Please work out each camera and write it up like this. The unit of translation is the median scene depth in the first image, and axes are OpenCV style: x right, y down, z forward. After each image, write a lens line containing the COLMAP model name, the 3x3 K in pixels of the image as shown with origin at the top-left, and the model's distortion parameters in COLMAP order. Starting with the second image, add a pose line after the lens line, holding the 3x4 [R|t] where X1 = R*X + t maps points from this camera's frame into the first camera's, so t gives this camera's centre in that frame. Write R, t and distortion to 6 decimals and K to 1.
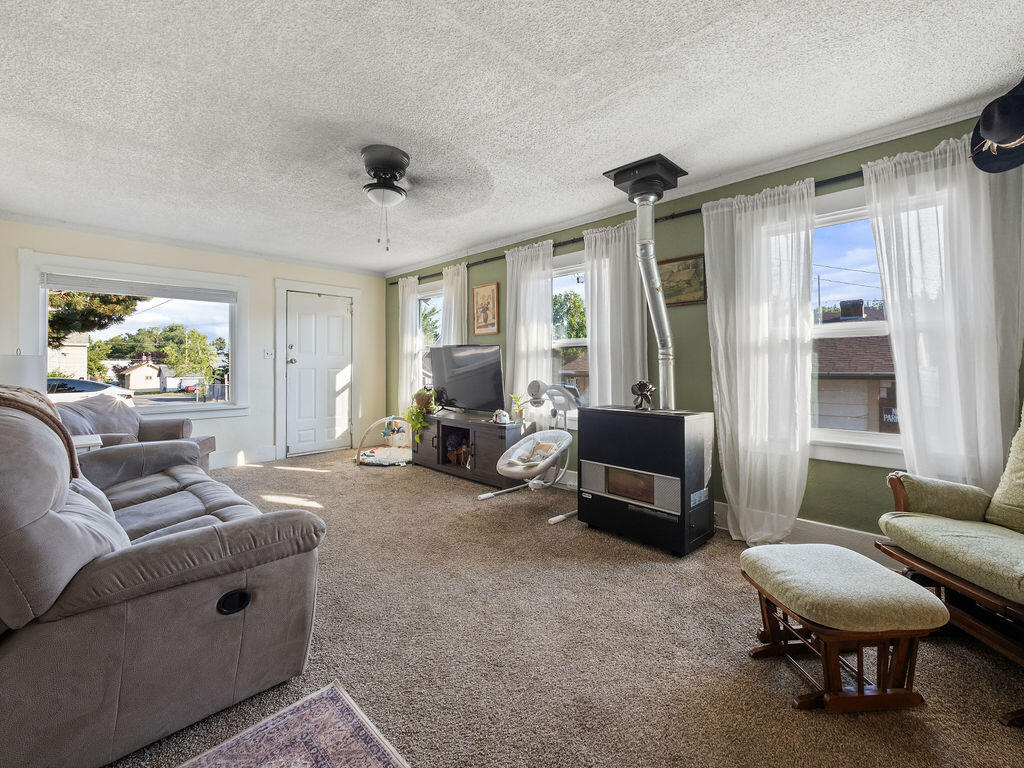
lens RADIAL K [[446.2, 0, 520.9], [0, 446.2, 362.0], [0, 0, 1]] dist [-0.011860, -0.000482]
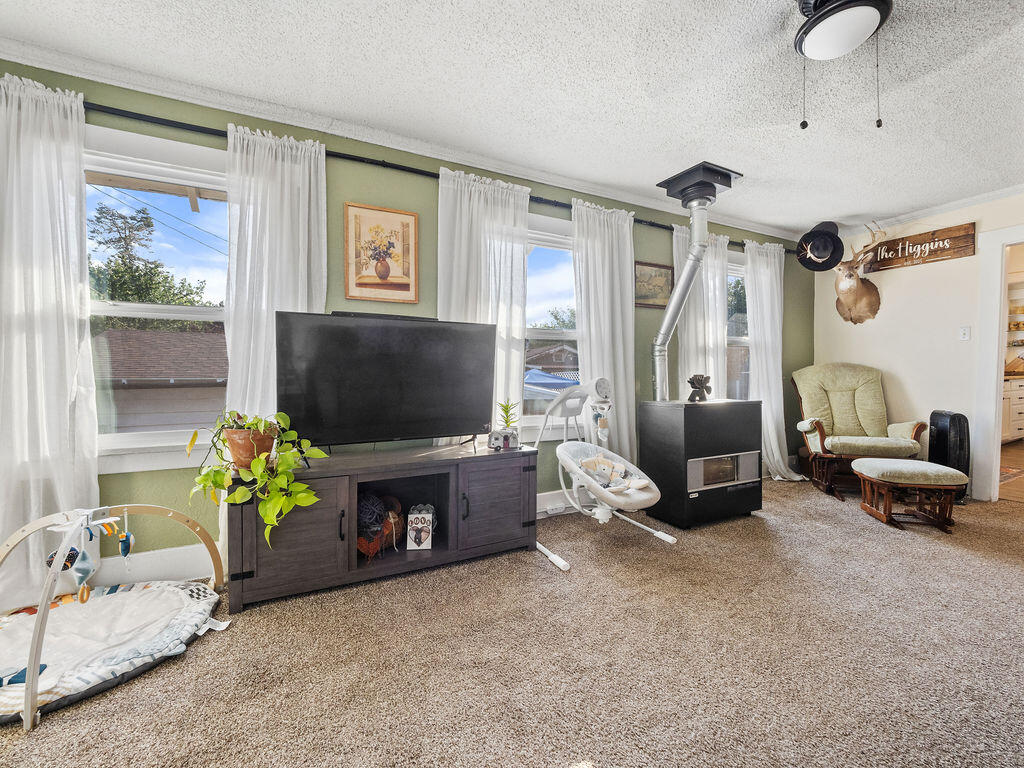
lens RADIAL K [[428.3, 0, 527.5], [0, 428.3, 382.9], [0, 0, 1]] dist [-0.009555, -0.000241]
pose [[0.309089, -0.017495, 0.950872, -0.793647], [-0.003148, 0.999806, 0.019419, 0.041709], [-0.951028, -0.008995, 0.308974, 1.021228]]
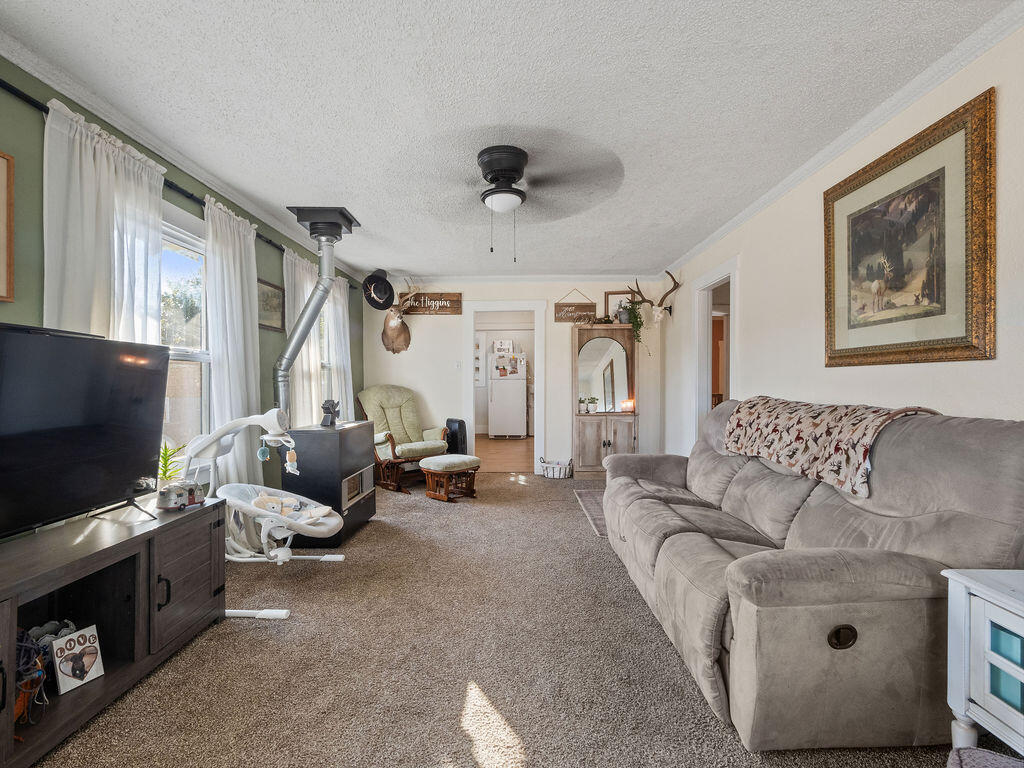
lens RADIAL K [[479.1, 0, 512.0], [0, 479.1, 384.0], [0, 0, 1]] dist [-0.001818, -0.000444]
pose [[-0.691146, 0.006032, 0.722690, -0.887049], [0.005624, 0.999980, -0.002968, 0.006603], [-0.722693, 0.002013, -0.691166, 1.436088]]
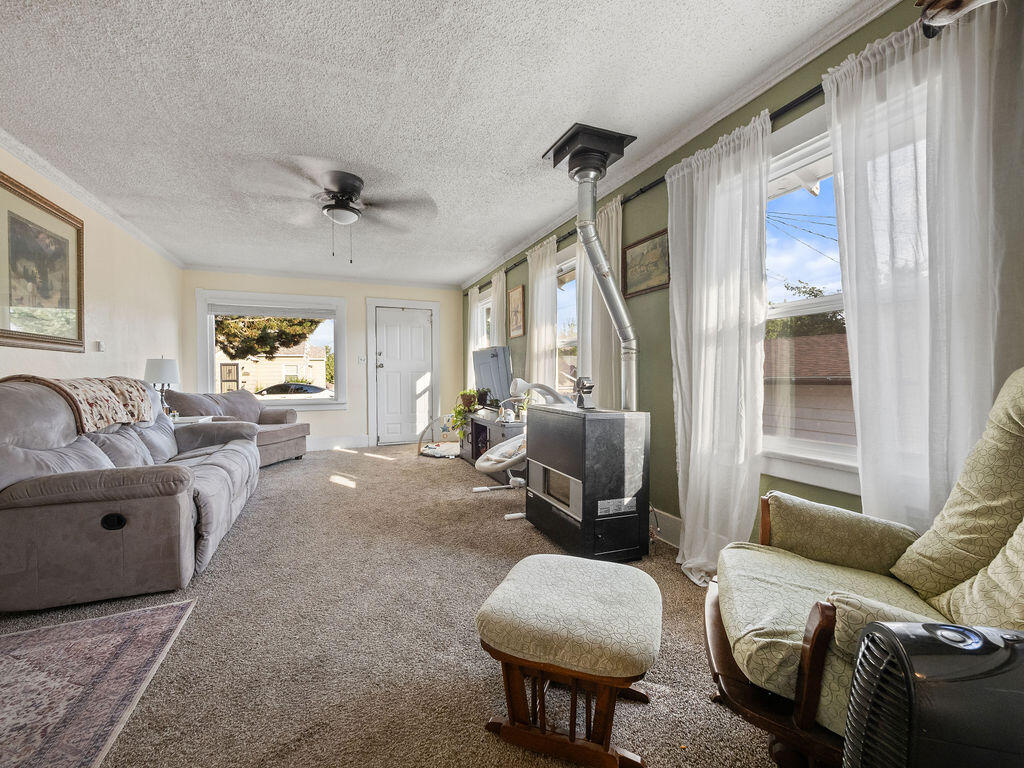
lens RADIAL K [[436.5, 0, 512.0], [0, 436.5, 384.0], [0, 0, 1]] dist [-0.010497, 0.000221]
pose [[0.917719, 0.005997, -0.397185, 0.471758], [0.004836, 0.999643, 0.026267, 0.030769], [0.397201, -0.026027, 0.917363, 0.108406]]
